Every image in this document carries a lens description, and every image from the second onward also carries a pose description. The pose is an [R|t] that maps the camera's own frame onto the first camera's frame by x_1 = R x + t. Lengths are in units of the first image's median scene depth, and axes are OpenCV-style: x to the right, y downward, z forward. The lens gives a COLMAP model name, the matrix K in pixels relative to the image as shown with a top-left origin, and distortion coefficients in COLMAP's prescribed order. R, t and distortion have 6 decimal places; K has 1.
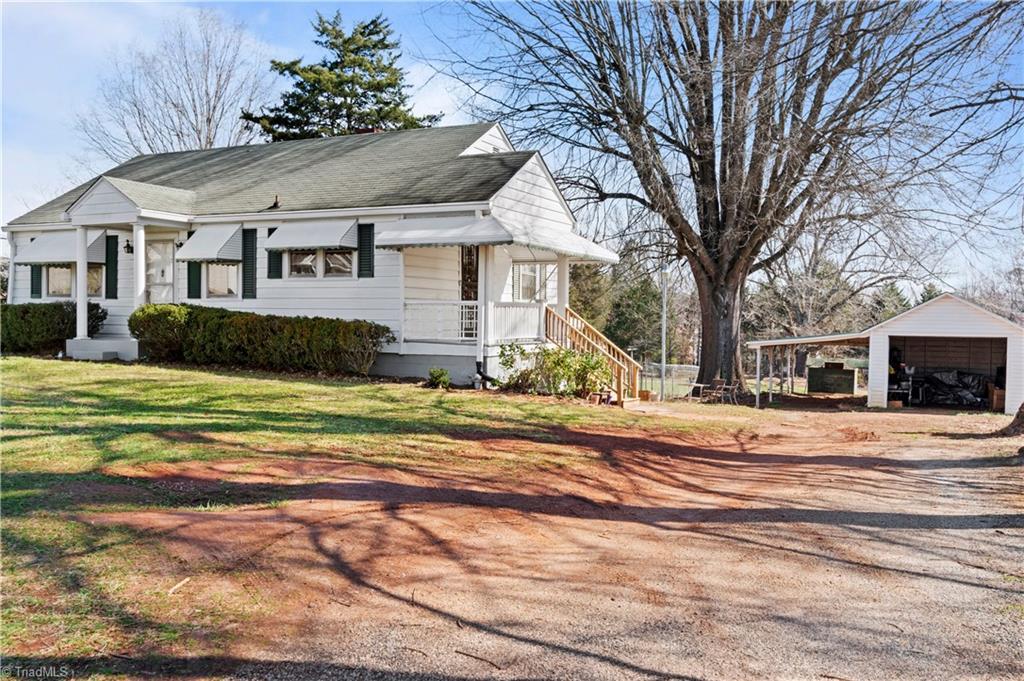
lens RADIAL K [[898.1, 0, 512.0], [0, 898.1, 340.5], [0, 0, 1]] dist [-0.005234, -0.001802]
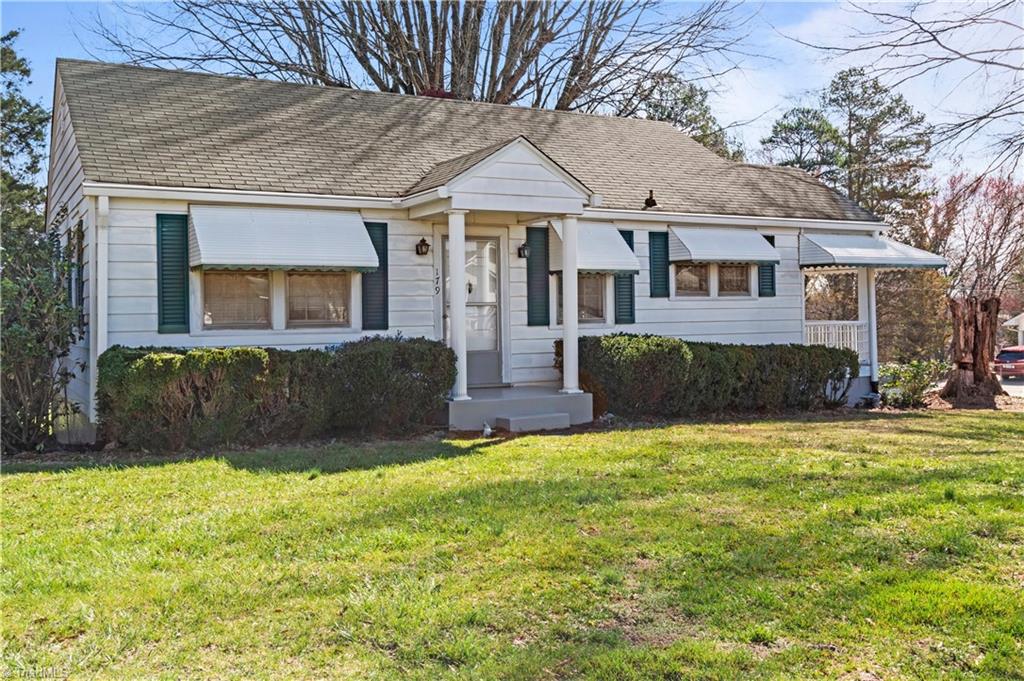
lens RADIAL K [[968.1, 0, 512.0], [0, 968.1, 340.5], [0, 0, 1]] dist [-0.007163, -0.003580]
pose [[0.580686, -0.040361, 0.813126, -1.033765], [0.044601, 0.998848, 0.017728, -0.053403], [-0.812905, 0.025972, 0.581817, 0.630547]]
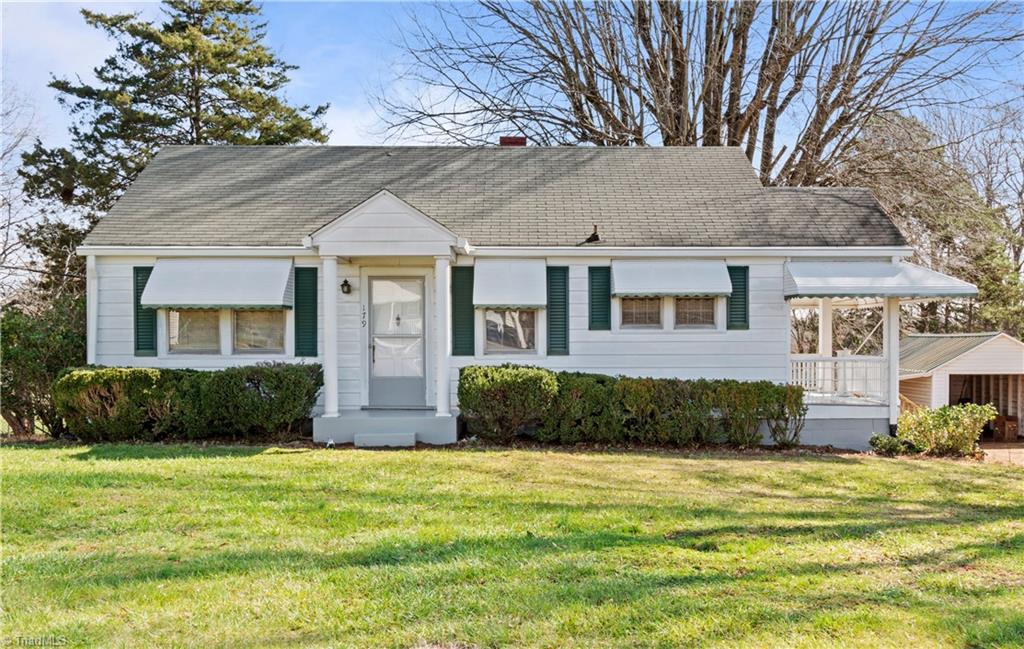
lens RADIAL K [[1062.1, 0, 512.0], [0, 1062.1, 324.5], [0, 0, 1]] dist [0.003293, 0.004242]
pose [[0.895141, -0.006283, 0.445738, -0.765632], [0.024987, 0.999036, -0.036097, -0.042680], [-0.445082, 0.043450, 0.894435, 0.196638]]
